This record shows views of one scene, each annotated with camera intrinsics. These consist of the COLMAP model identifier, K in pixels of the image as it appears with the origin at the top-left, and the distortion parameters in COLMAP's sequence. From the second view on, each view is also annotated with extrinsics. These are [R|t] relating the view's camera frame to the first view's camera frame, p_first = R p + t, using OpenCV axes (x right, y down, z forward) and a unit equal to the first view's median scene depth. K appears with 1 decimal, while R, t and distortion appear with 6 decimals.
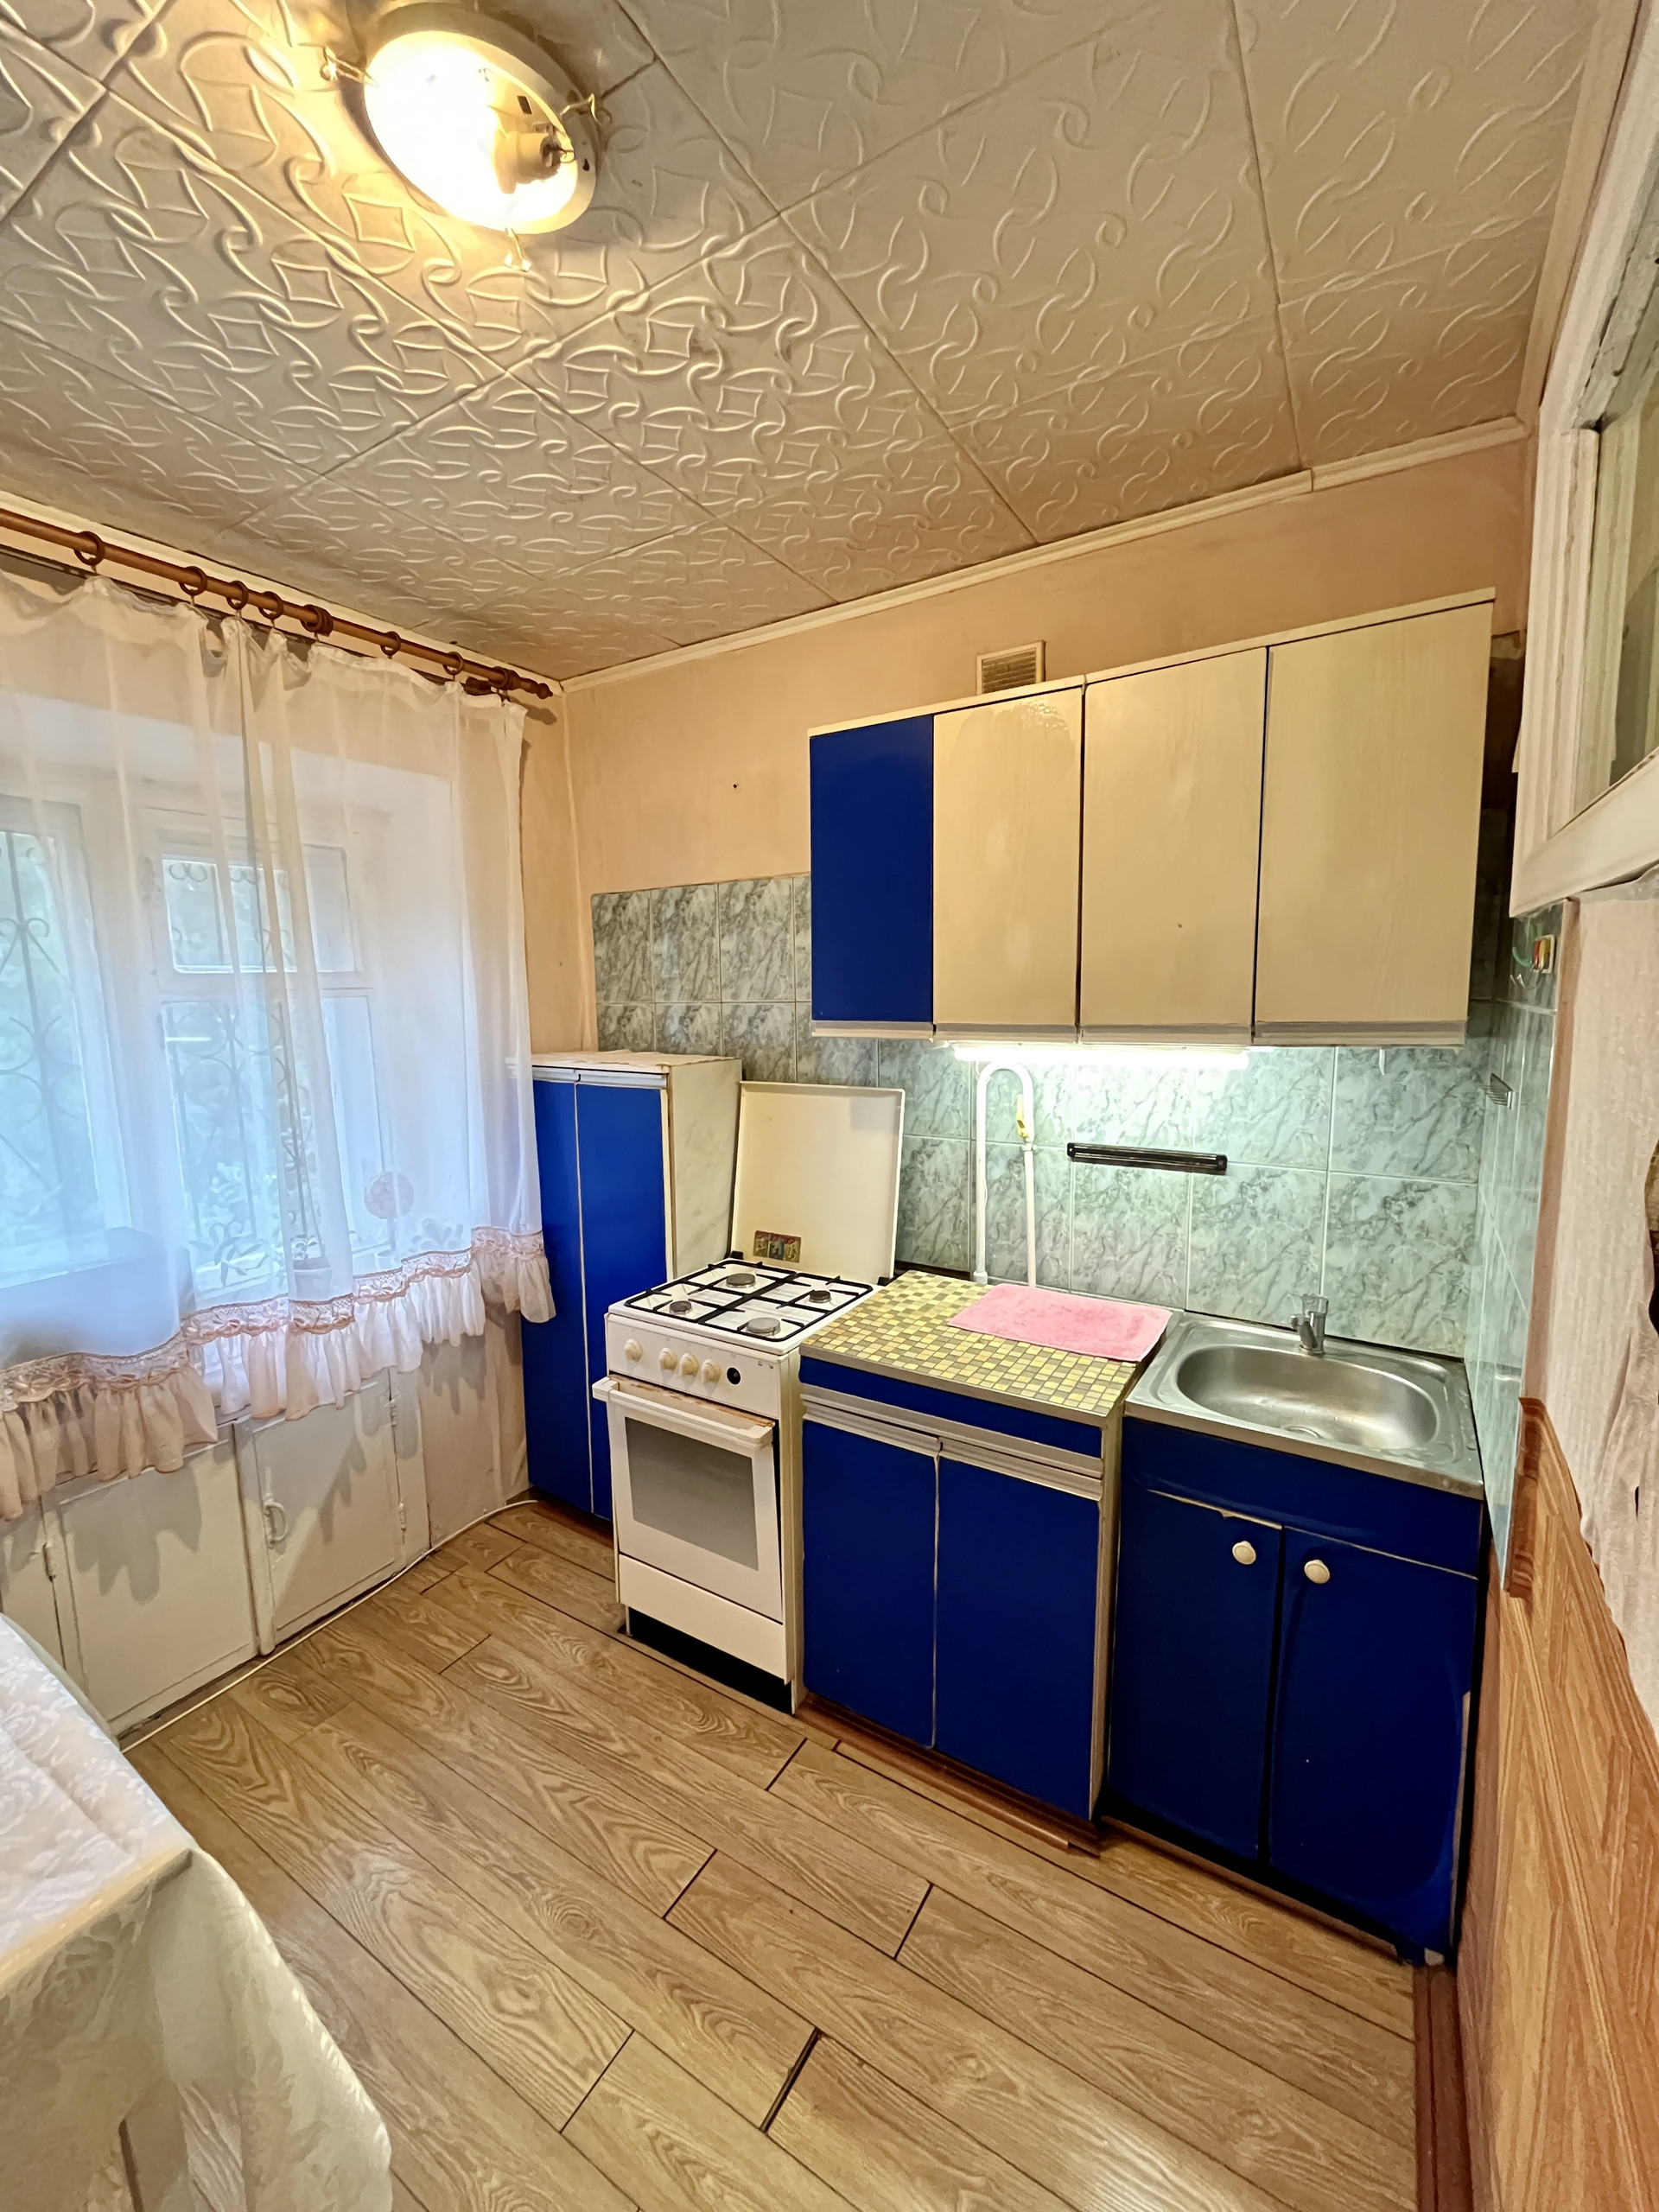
lens RADIAL K [[891.4, 0, 833.2], [0, 891.4, 1104.4], [0, 0, 1]] dist [-0.002734, -0.000272]
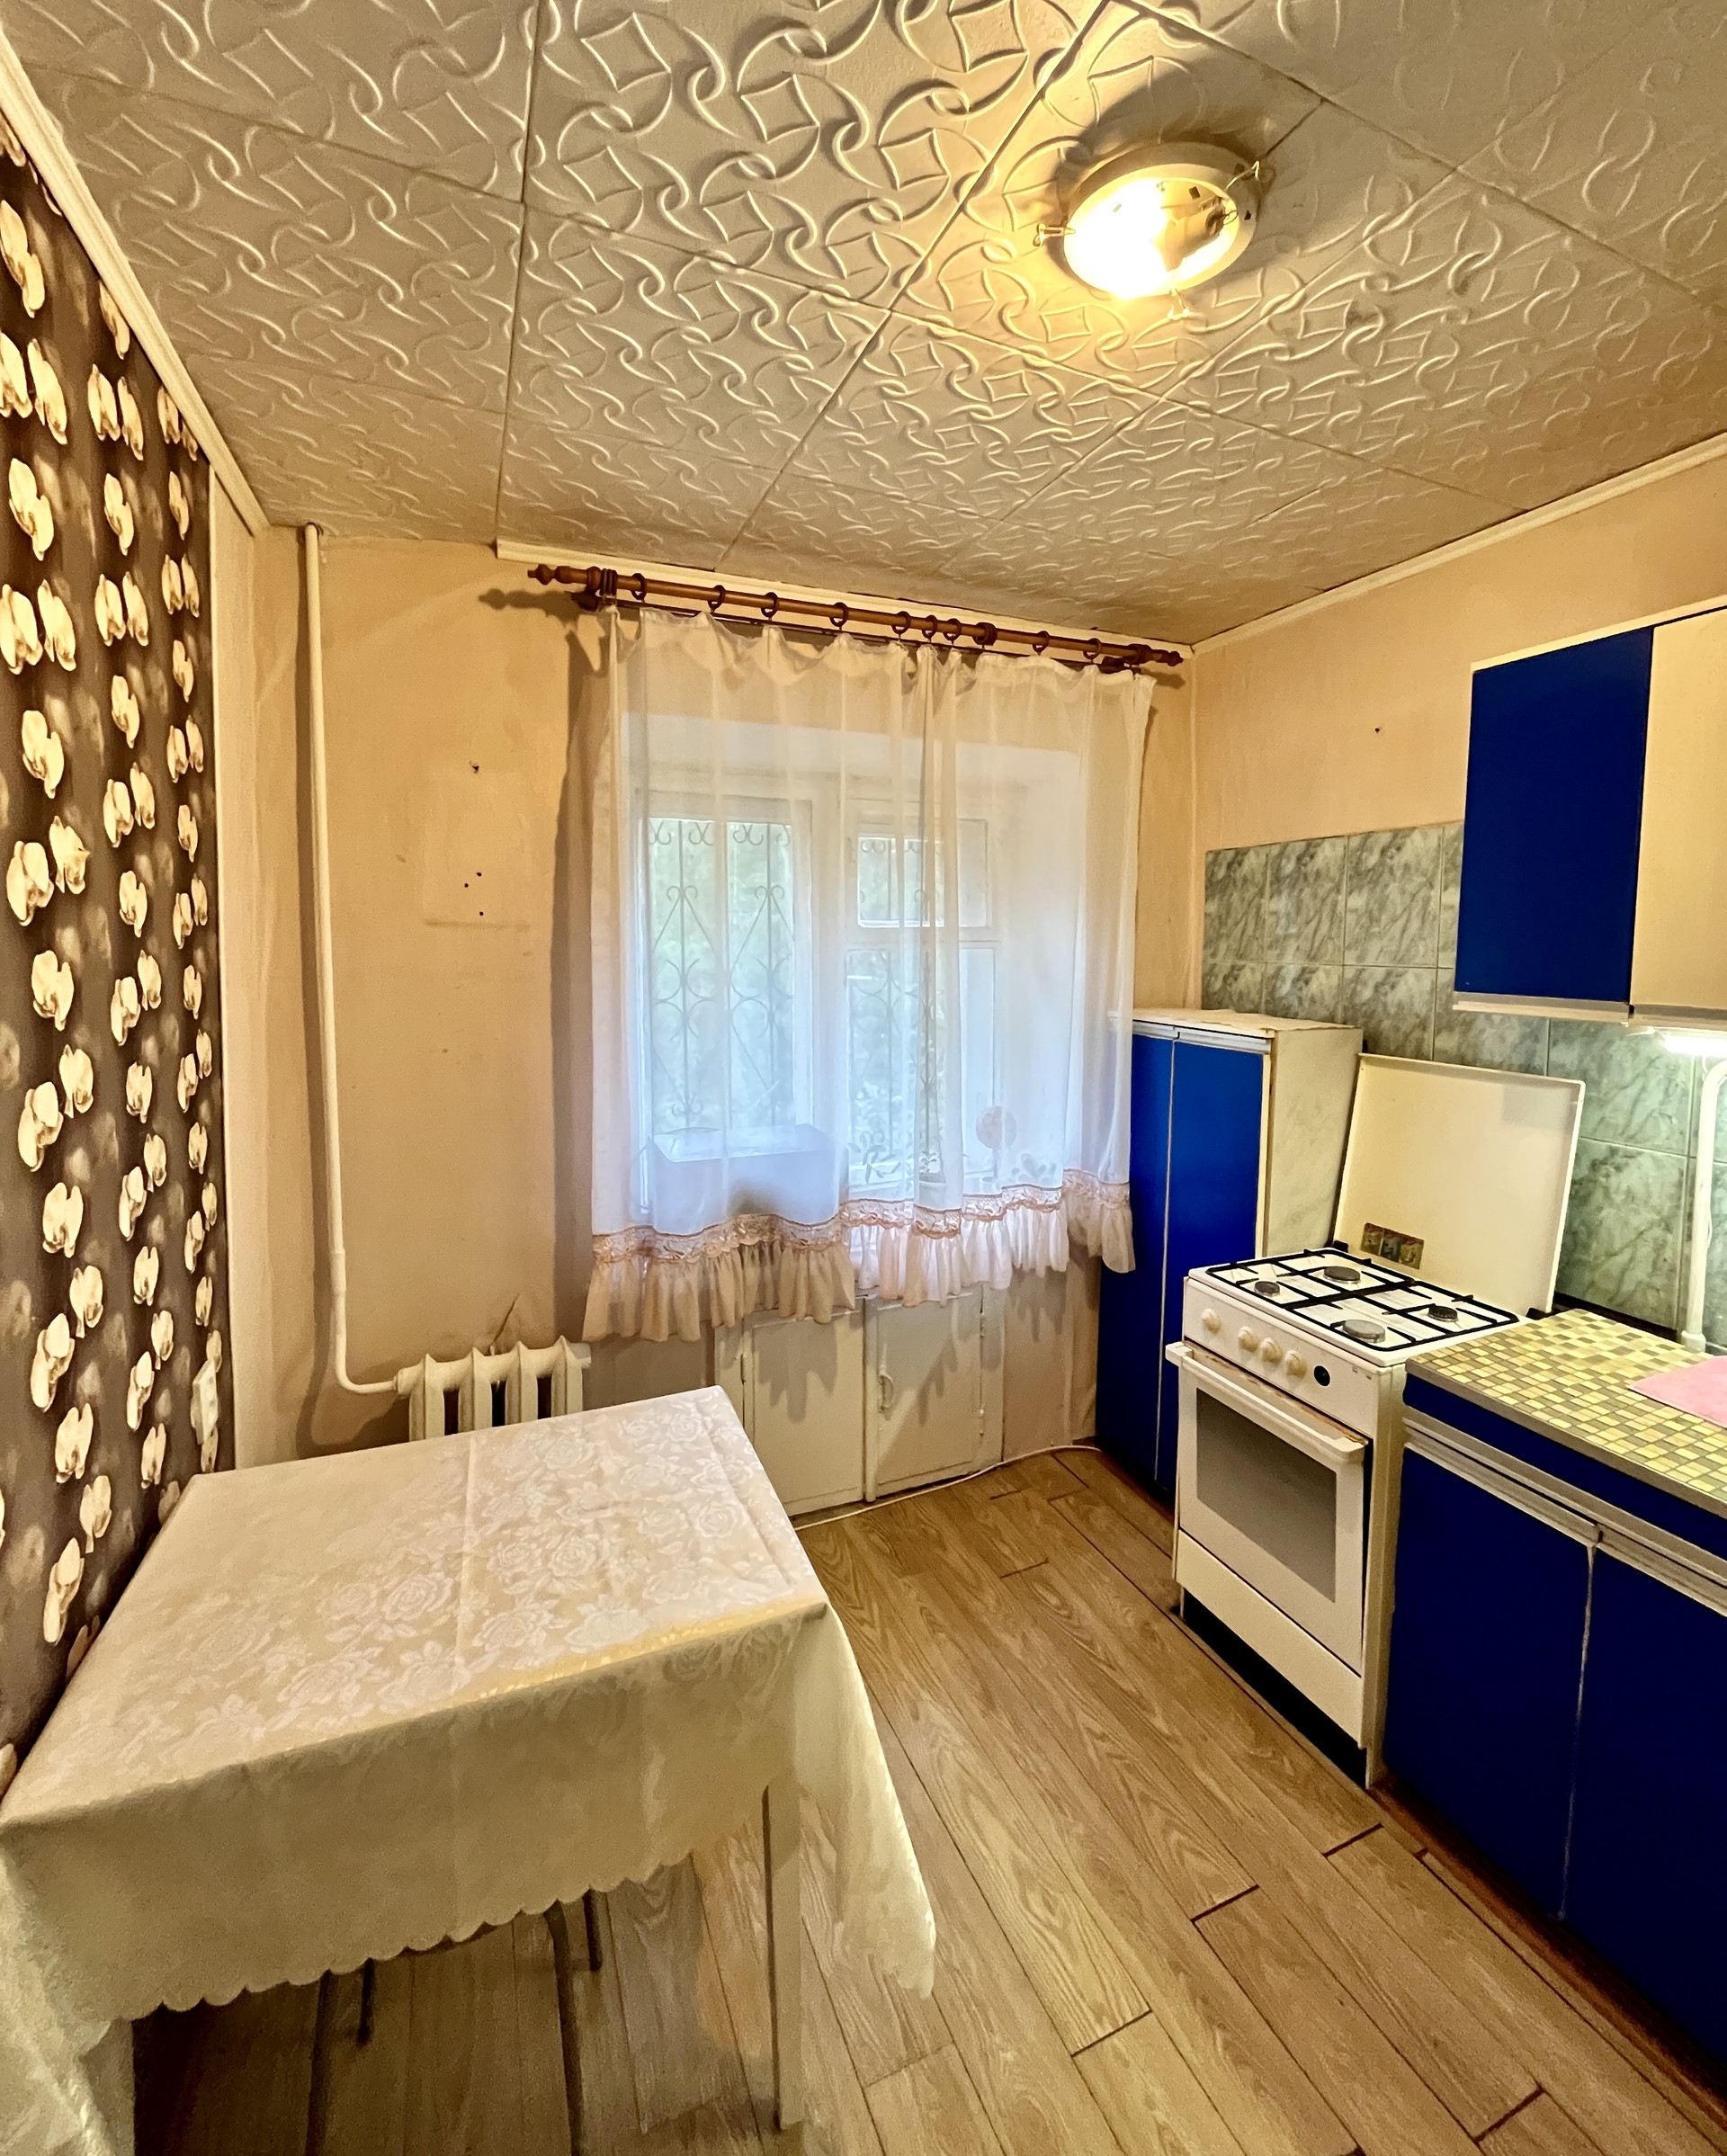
lens RADIAL K [[929.8, 0, 867.0], [0, 929.8, 1006.6], [0, 0, 1]] dist [-0.002121, 0.000370]
pose [[0.820604, 0.060089, -0.568330, 0.023337], [-0.090897, 0.995521, -0.025990, -0.004018], [0.564223, 0.072986, 0.822390, -0.069804]]
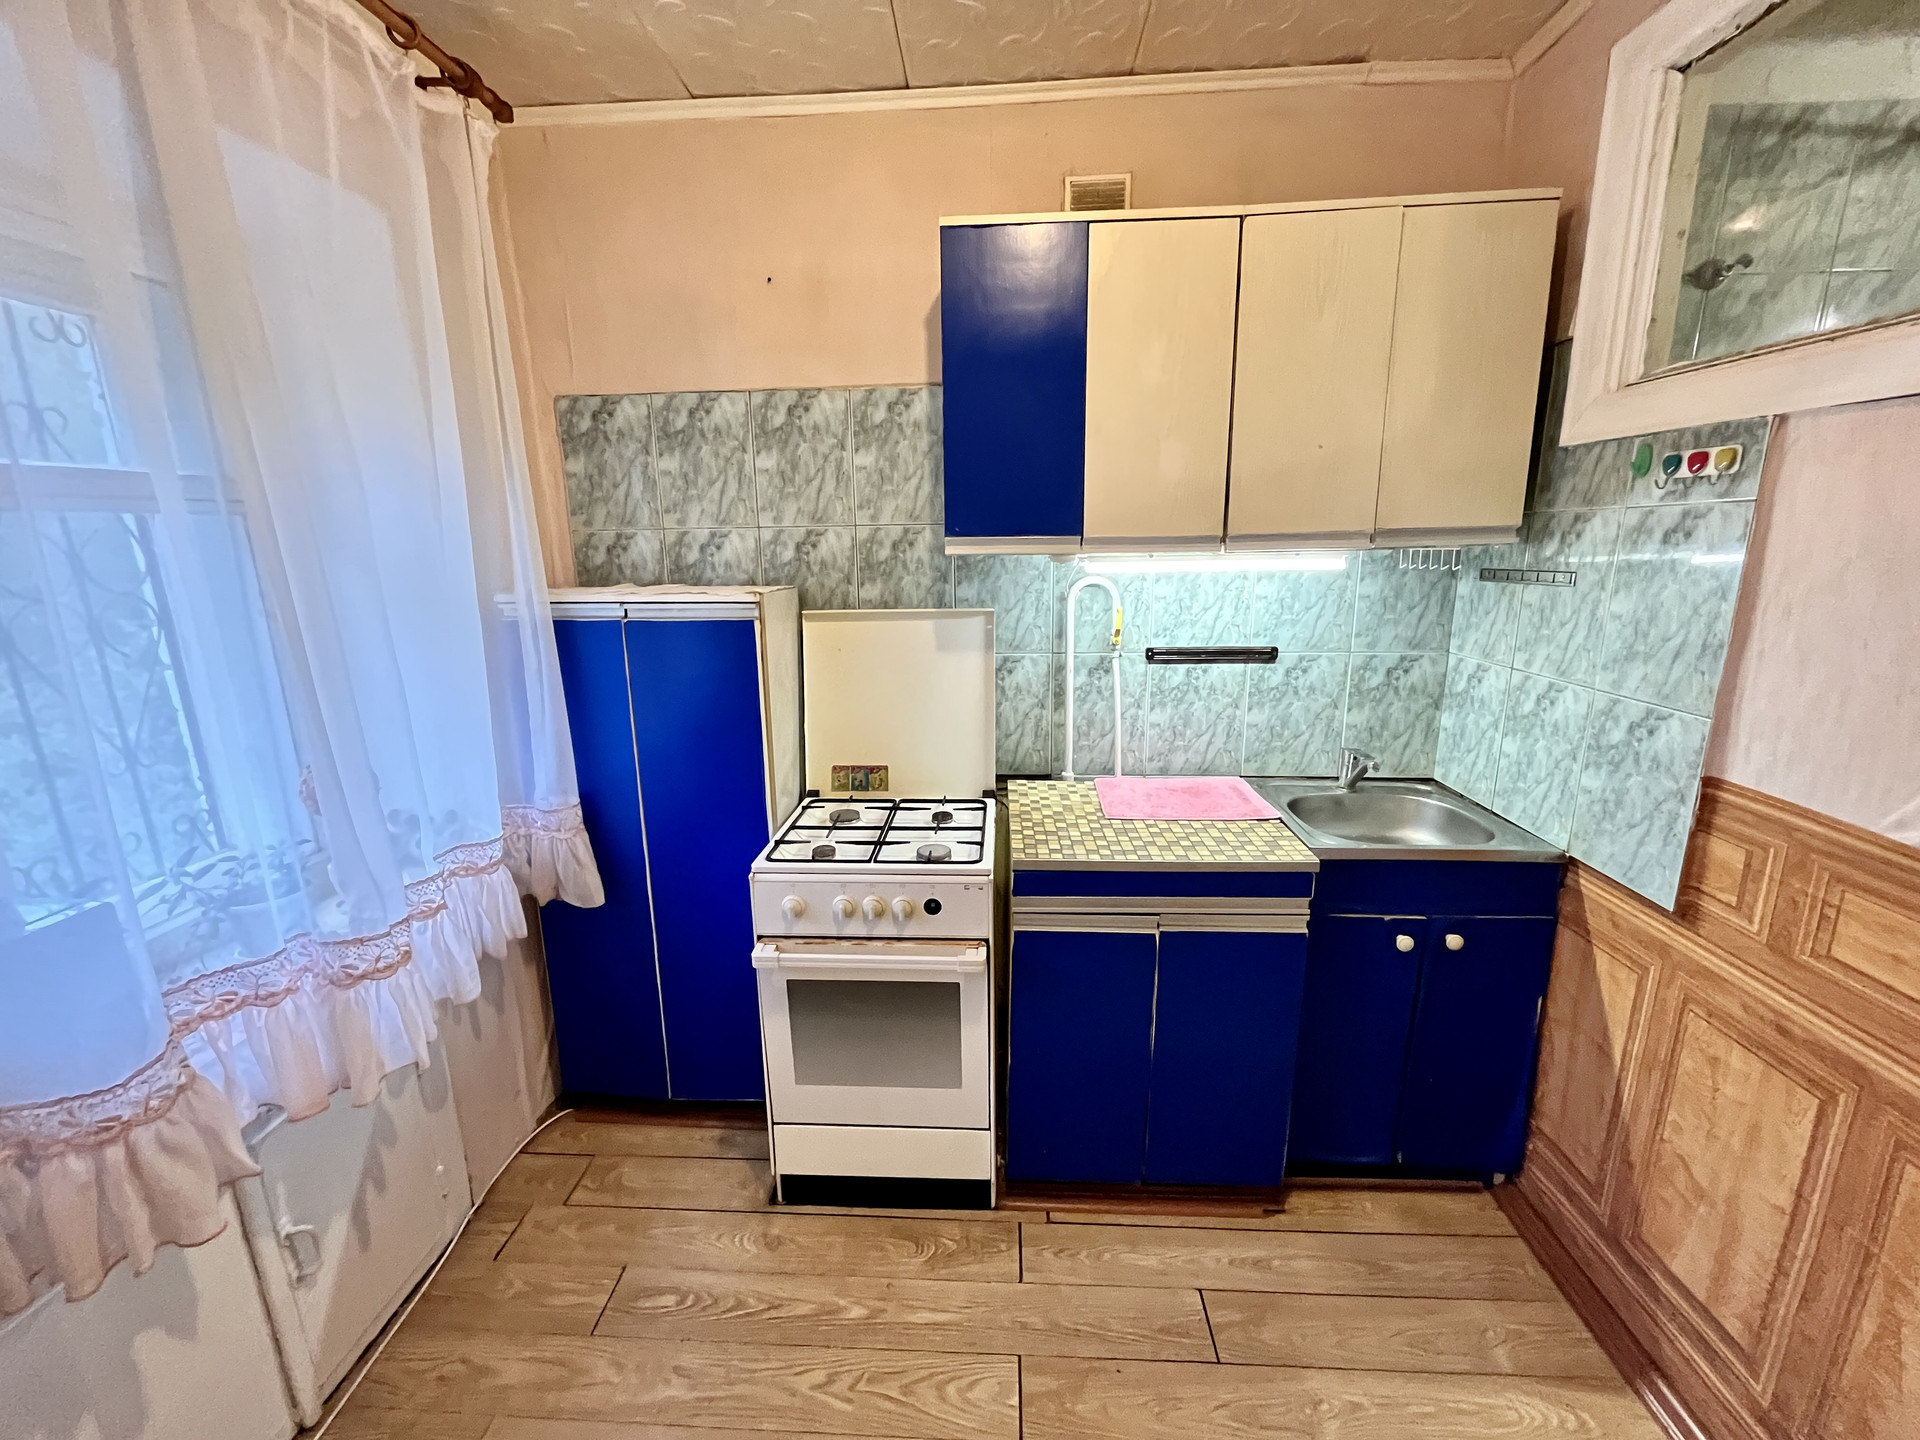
lens RADIAL K [[773.7, 0, 960.0], [0, 773.7, 716.8], [0, 0, 1]] dist [-0.002734, -0.000272]
pose [[0.878179, -0.104089, 0.466869, -0.443208], [0.063780, 0.992802, 0.101377, 0.016024], [-0.474060, -0.059251, 0.878497, 0.252115]]
